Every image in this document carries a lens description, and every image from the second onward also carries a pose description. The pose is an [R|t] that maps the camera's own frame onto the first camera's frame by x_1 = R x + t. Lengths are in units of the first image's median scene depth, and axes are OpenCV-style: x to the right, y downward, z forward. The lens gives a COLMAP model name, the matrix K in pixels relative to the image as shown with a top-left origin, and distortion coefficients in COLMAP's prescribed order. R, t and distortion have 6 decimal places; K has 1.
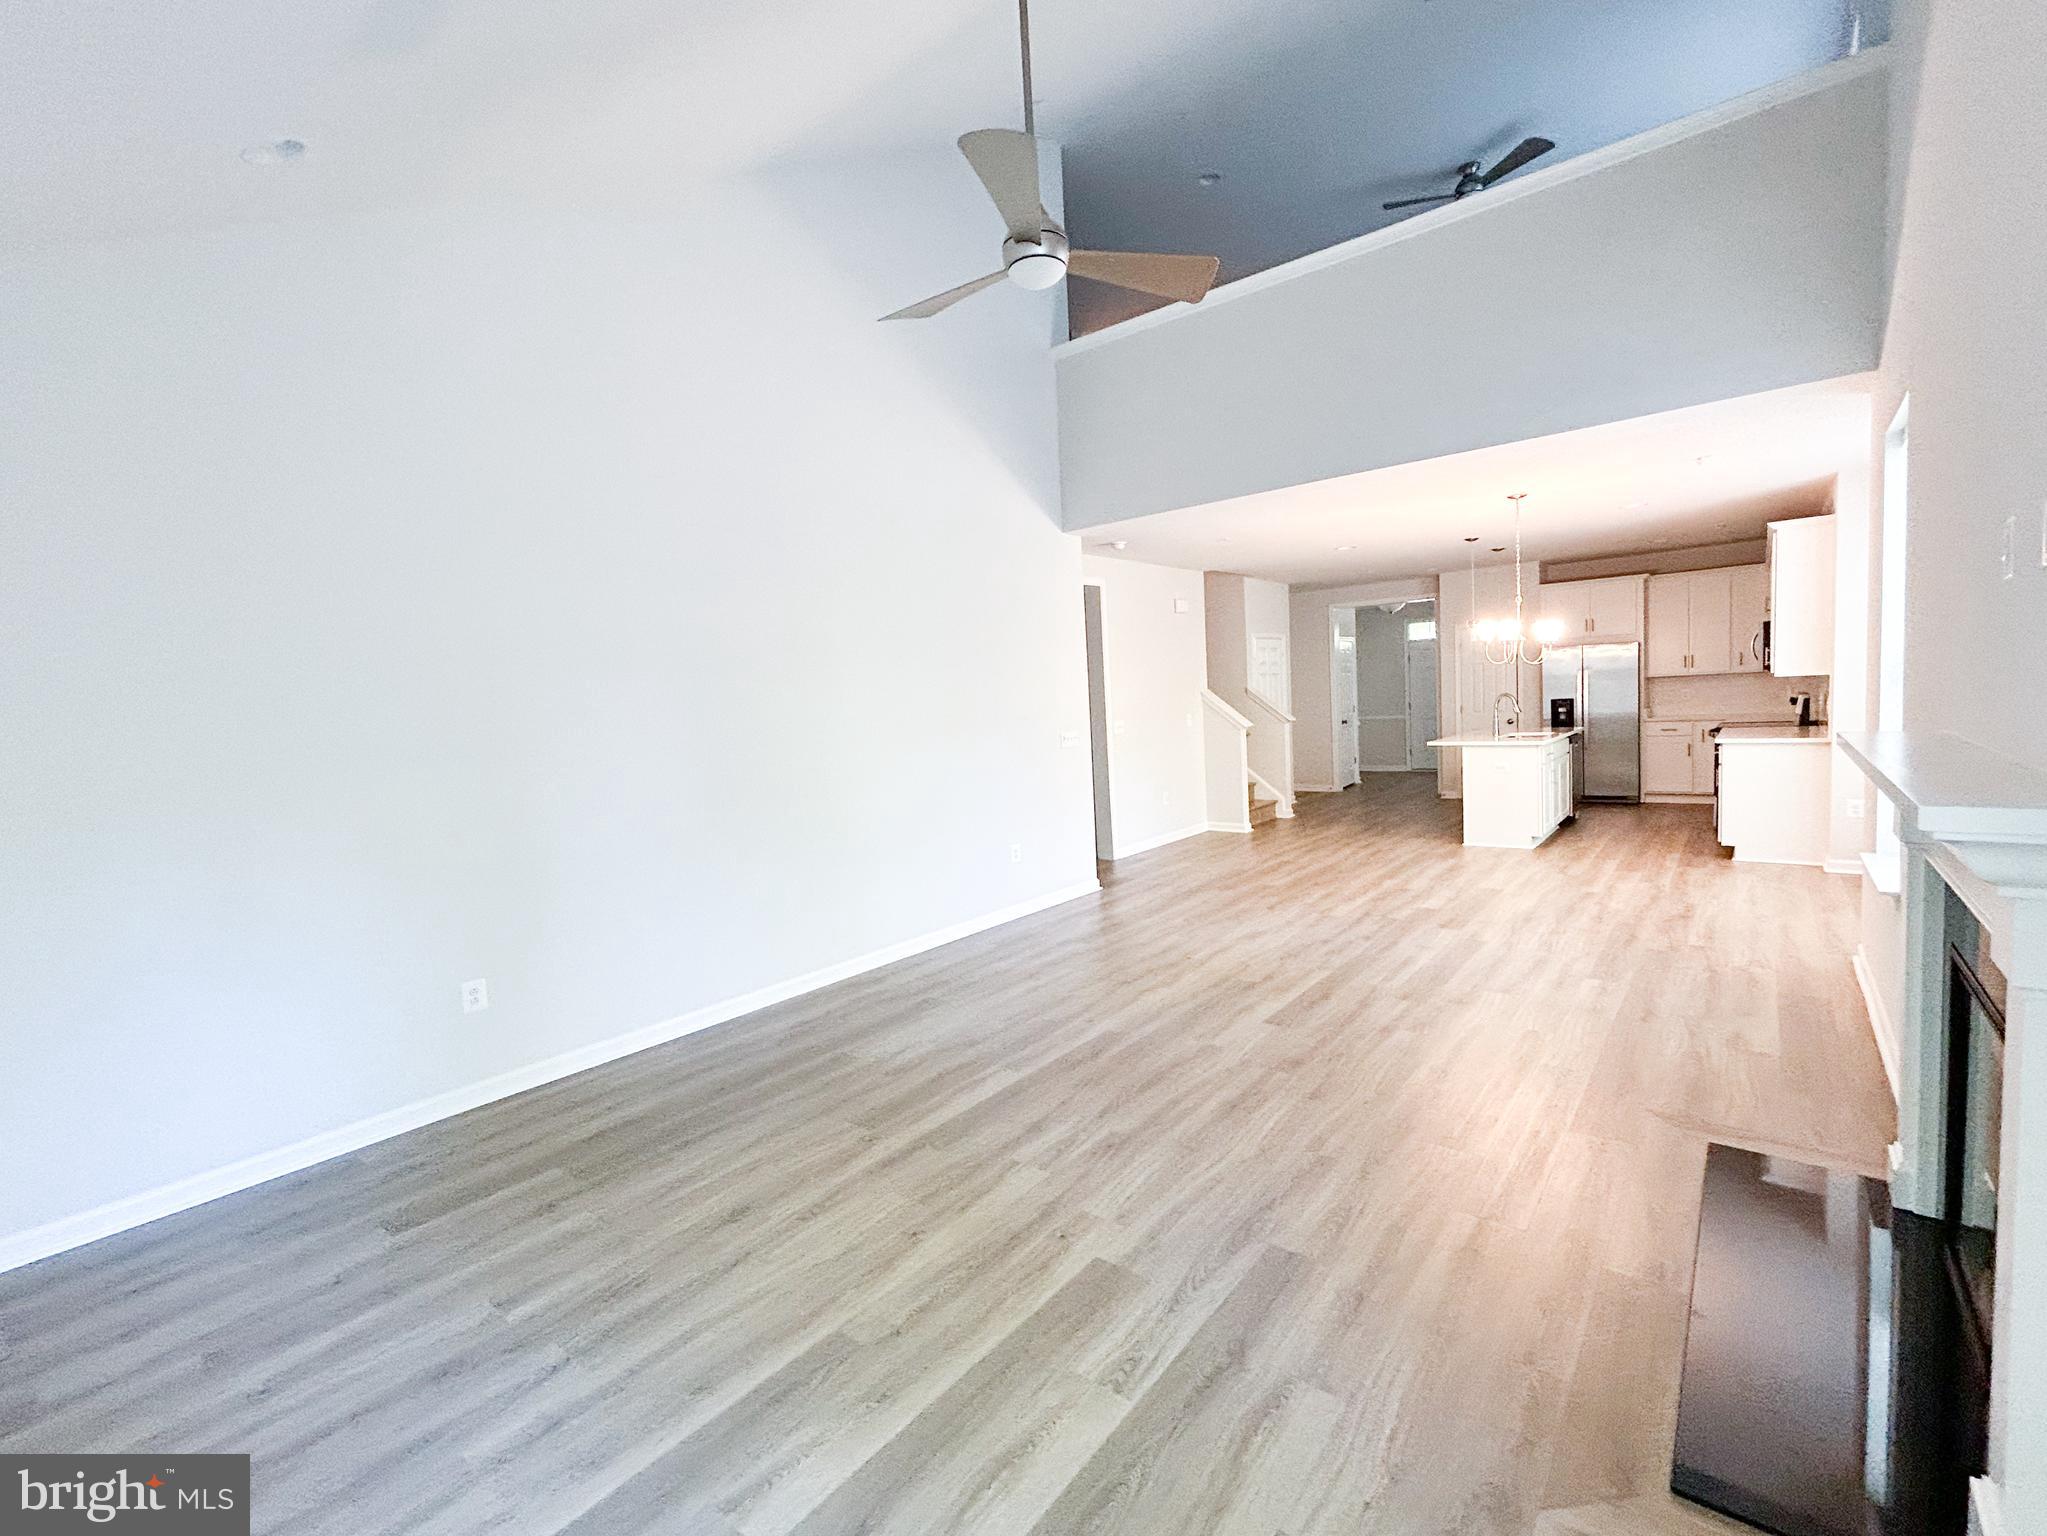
lens RADIAL K [[896.8, 0, 1023.5], [0, 896.8, 768.0], [0, 0, 1]] dist [-0.000341, -0.000012]
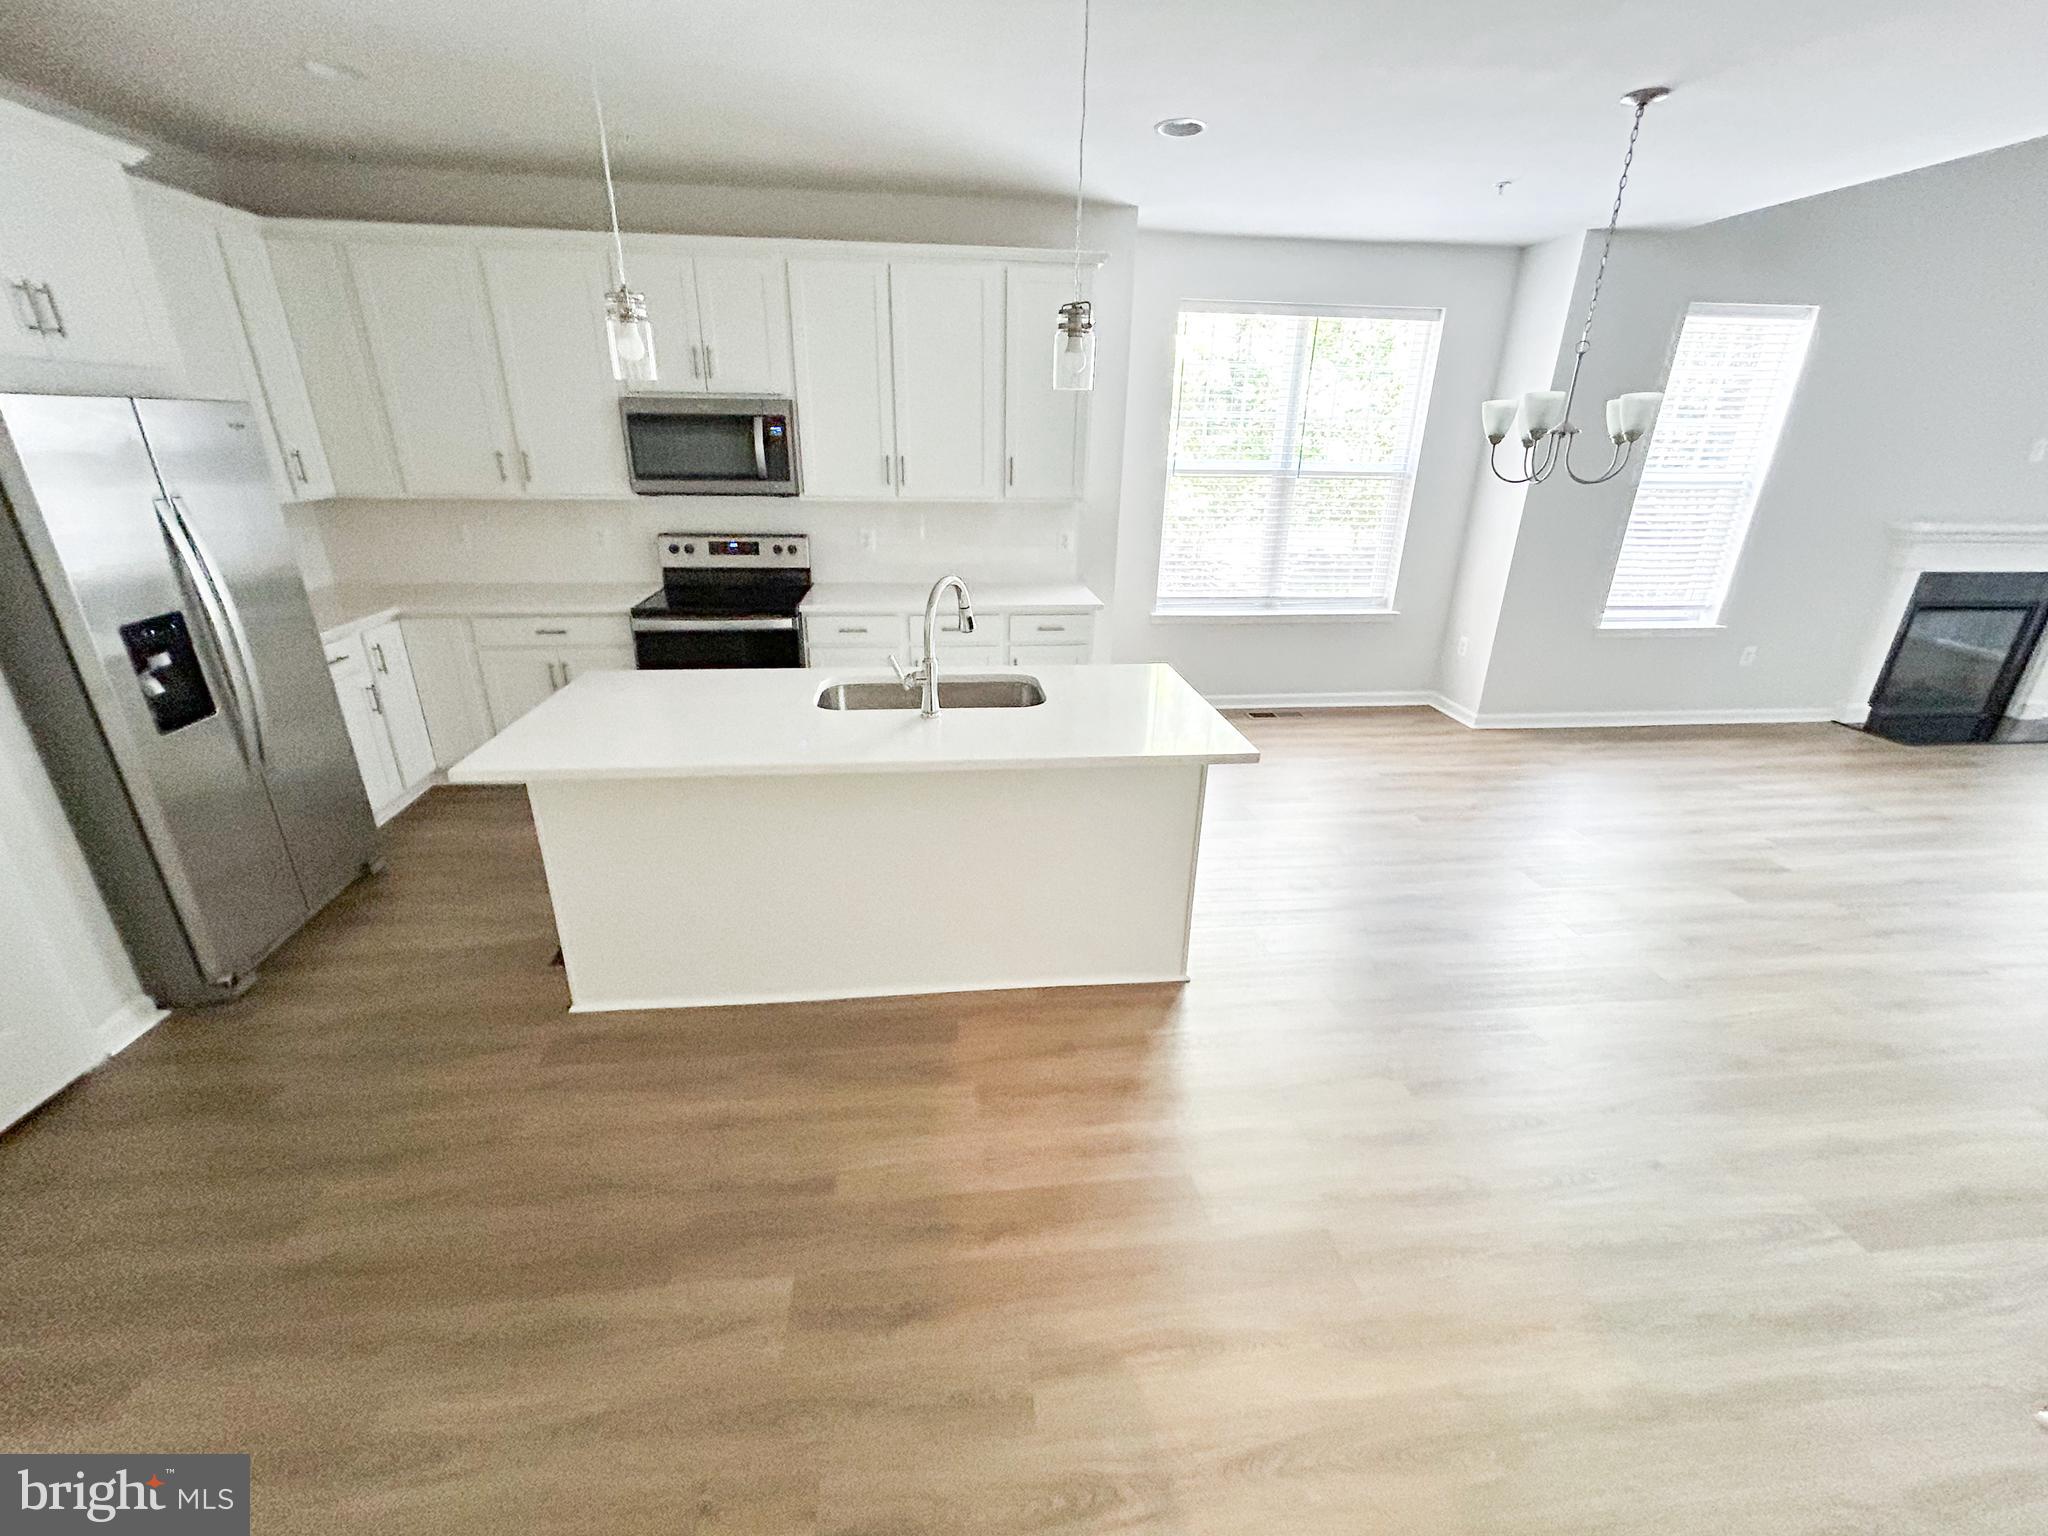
lens RADIAL K [[841.8, 0, 1013.1], [0, 841.8, 767.3], [0, 0, 1]] dist [0.000533, 0.000366]
pose [[-0.712513, -0.220329, 0.666168, 0.559583], [0.077312, 0.918985, 0.386638, -0.241397], [-0.697386, 0.326988, -0.637755, 2.151753]]
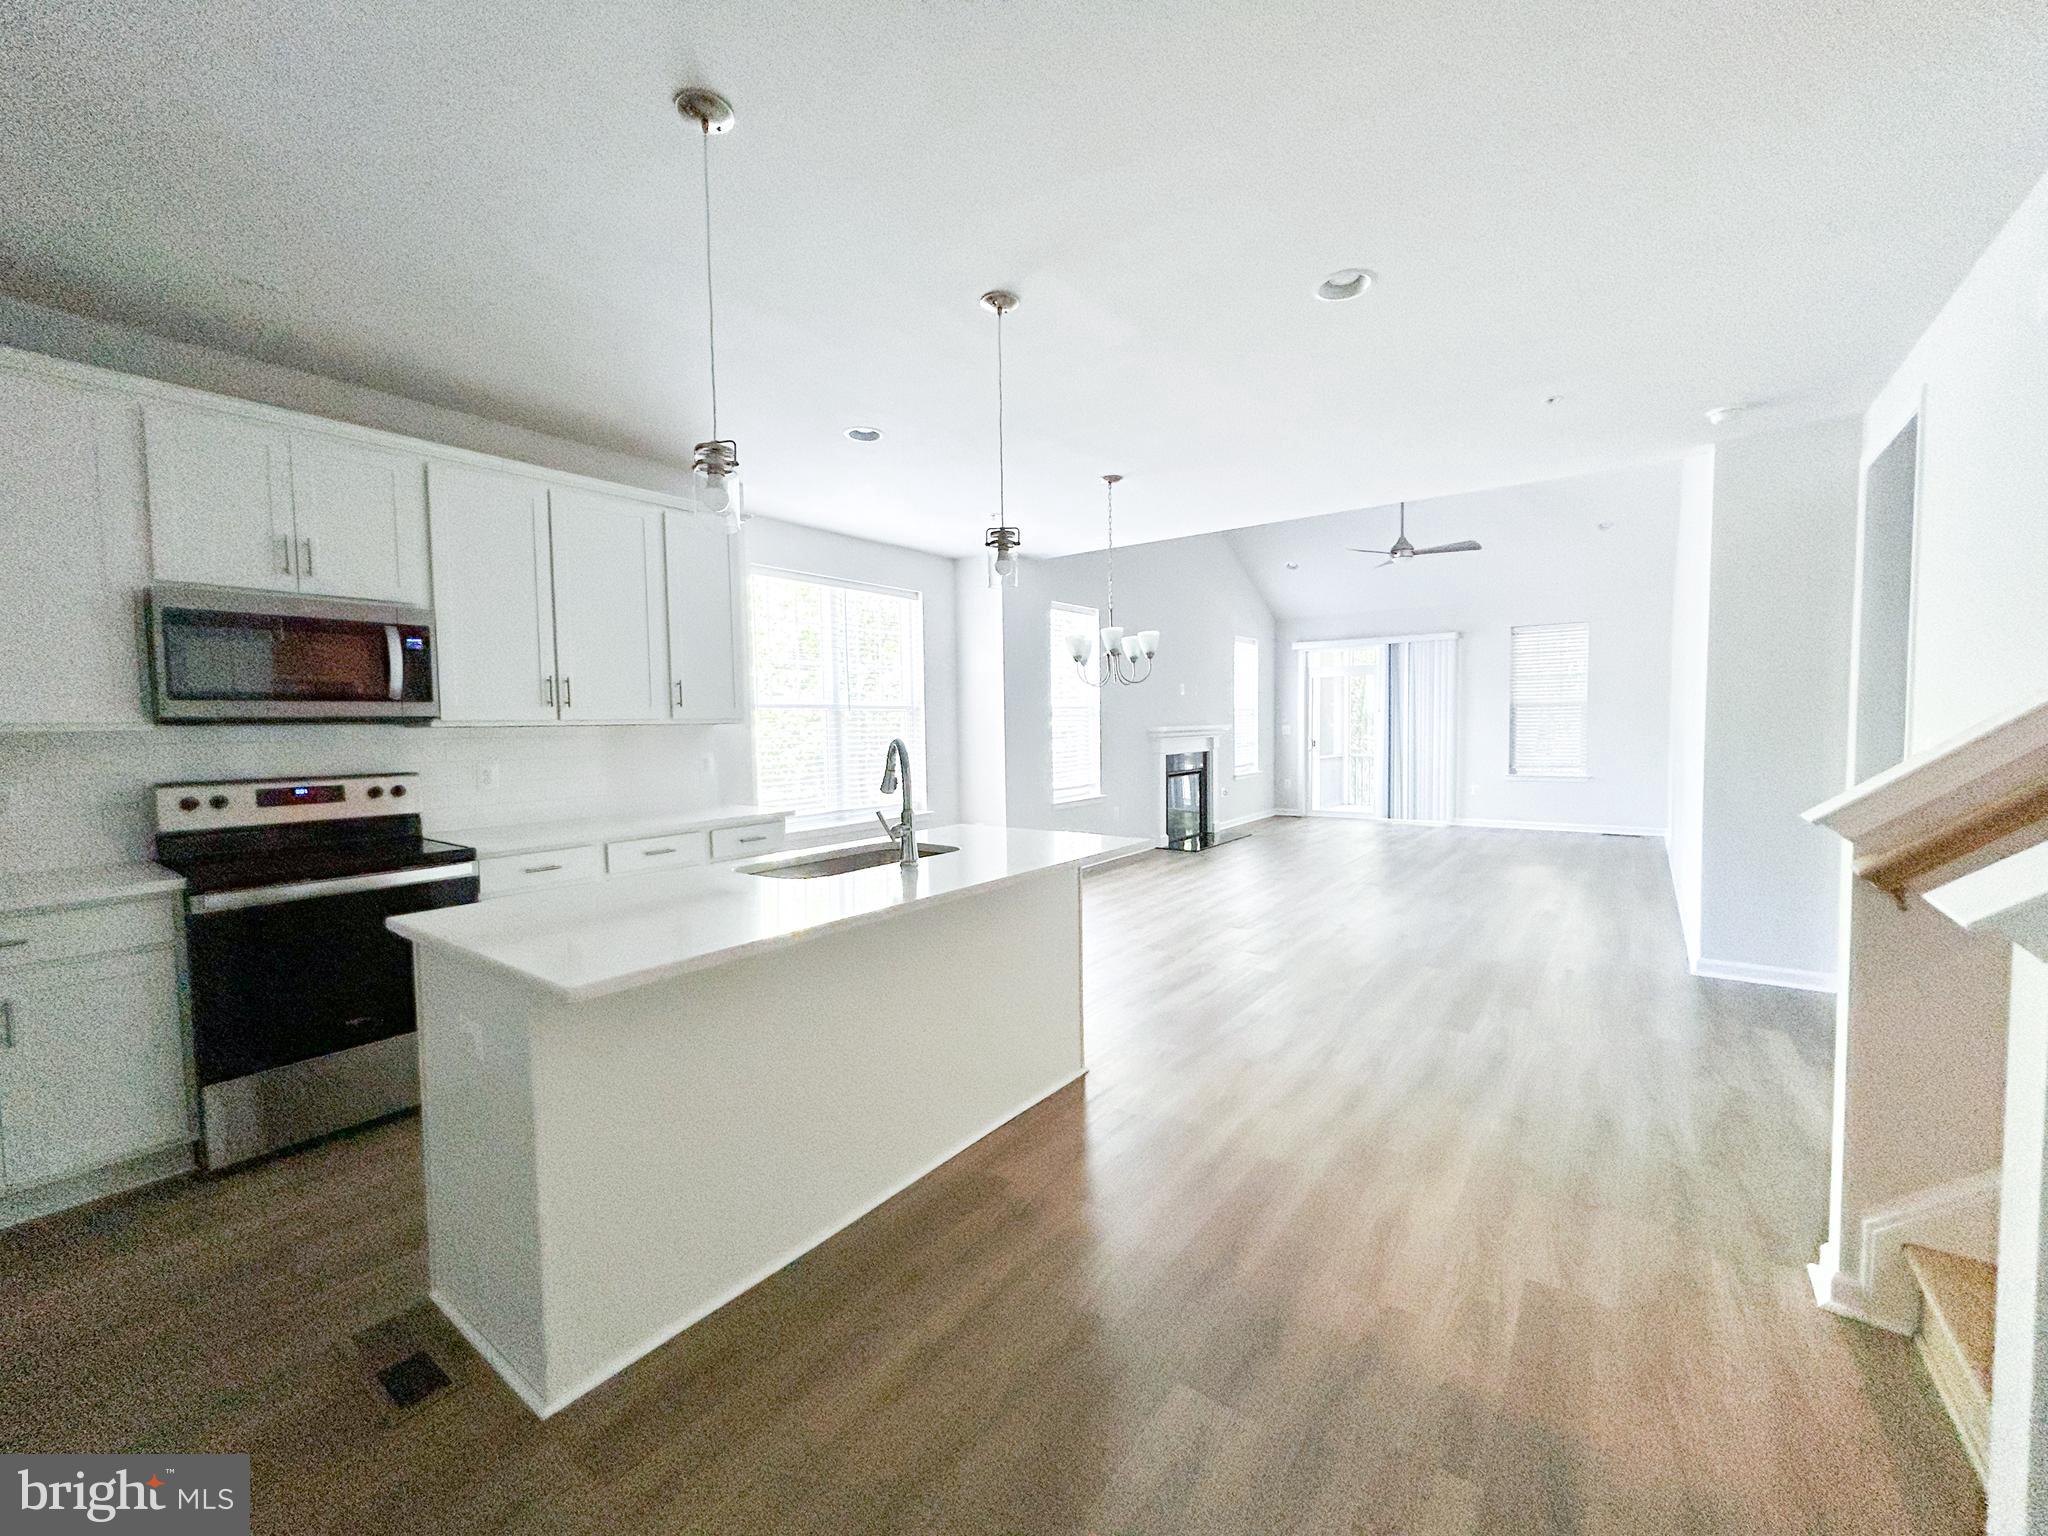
lens RADIAL K [[828.5, 0, 1023.6], [0, 828.5, 765.0], [0, 0, 1]] dist [0.000418, 0.000251]
pose [[-0.996595, 0.070893, -0.042105, 0.907871], [0.064784, 0.989128, 0.132016, -0.201888], [0.051007, 0.128839, -0.990353, 2.376246]]
